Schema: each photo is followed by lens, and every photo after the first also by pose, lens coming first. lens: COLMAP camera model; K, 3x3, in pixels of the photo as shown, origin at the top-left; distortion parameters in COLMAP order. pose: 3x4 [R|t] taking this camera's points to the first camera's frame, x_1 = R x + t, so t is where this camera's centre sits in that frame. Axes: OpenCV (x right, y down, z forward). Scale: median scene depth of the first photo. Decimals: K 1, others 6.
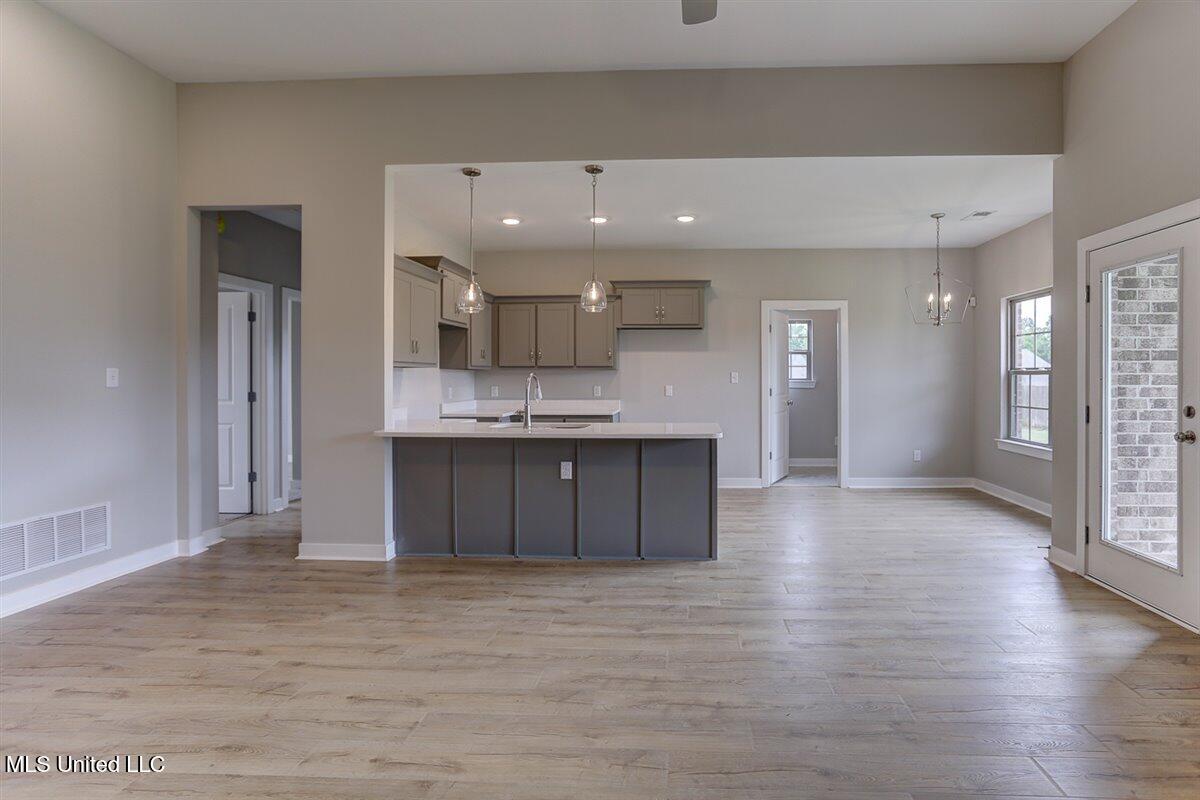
lens RADIAL K [[592.4, 0, 674.6], [0, 592.4, 393.3], [0, 0, 1]] dist [-0.027074, 0.000512]
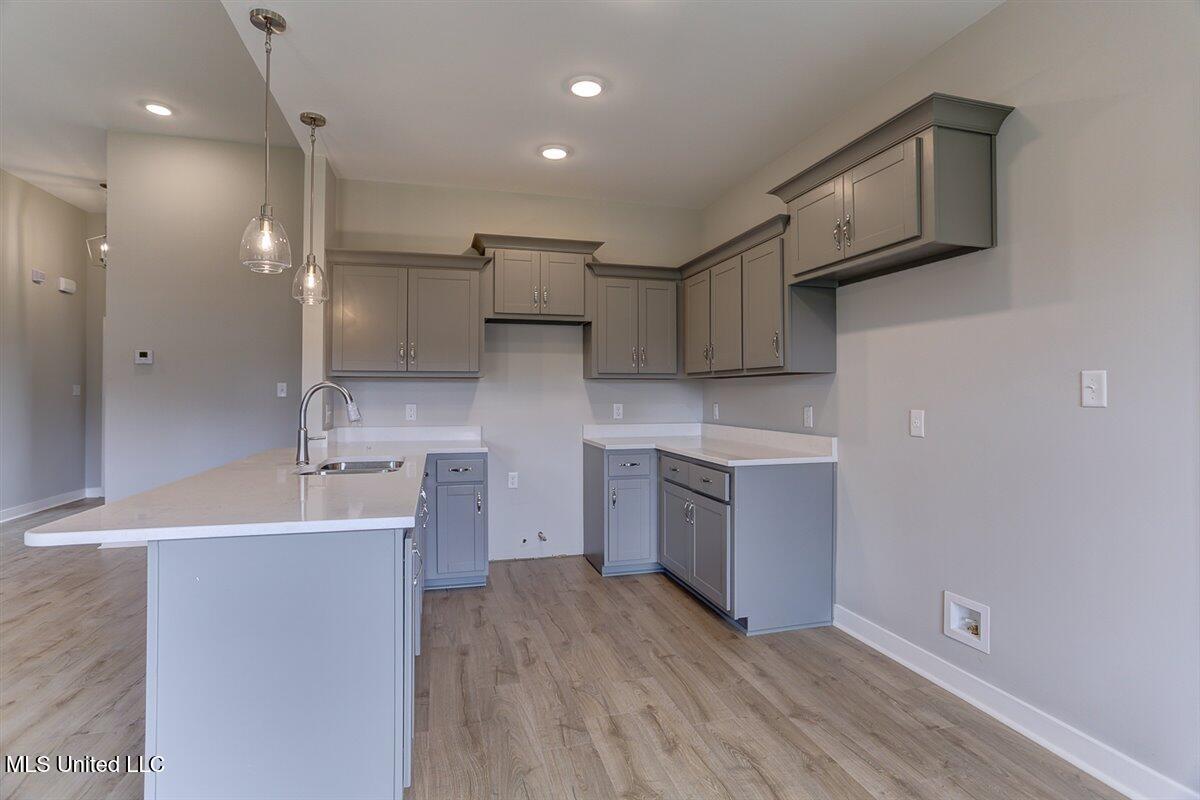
lens RADIAL K [[587.6, 0, 615.3], [0, 587.6, 390.0], [0, 0, 1]] dist [-0.034249, 0.013246]
pose [[0.309279, -0.005151, -0.950957, 0.504587], [-0.025178, 0.999590, -0.013603, -0.026685], [0.950638, 0.028150, 0.309023, 1.161940]]
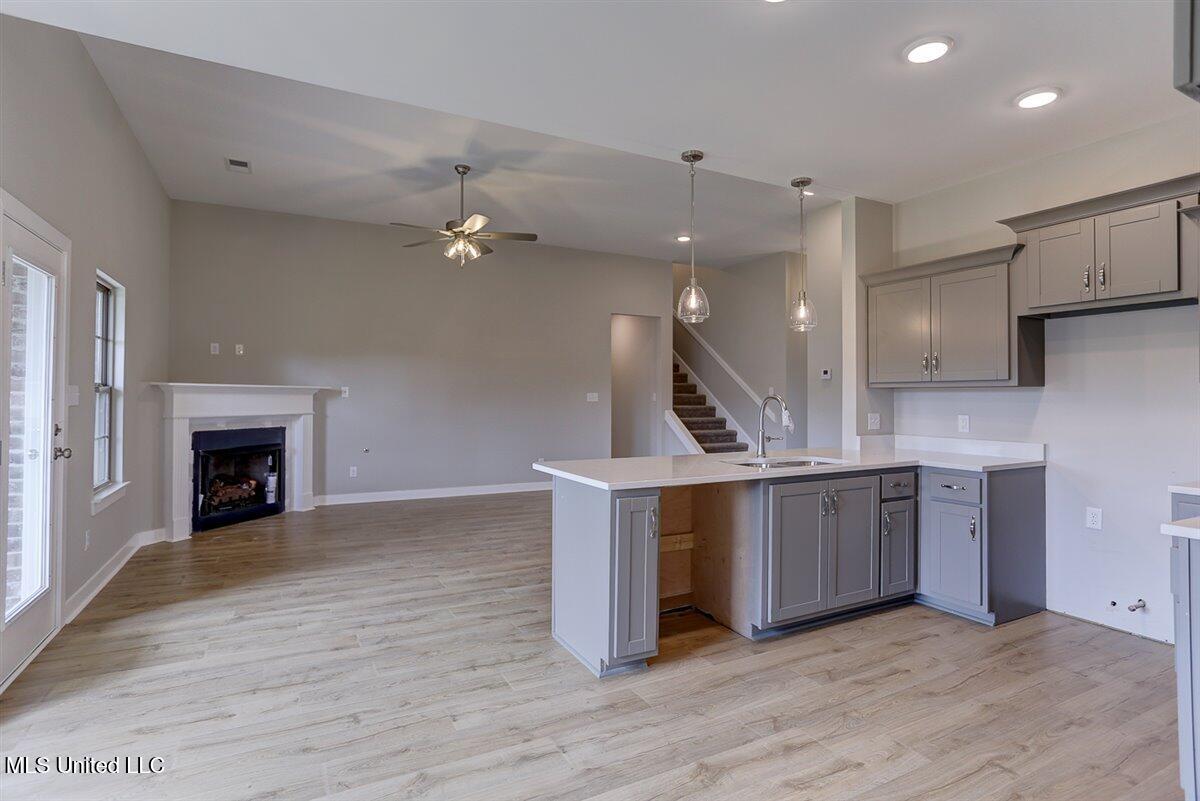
lens RADIAL K [[587.6, 0, 615.3], [0, 587.6, 390.5], [0, 0, 1]] dist [-0.034249, 0.013246]
pose [[-0.845118, -0.010368, -0.534479, 0.414846], [-0.018673, 0.999774, 0.010133, -0.048571], [0.534253, 0.018544, -0.845121, 1.700091]]
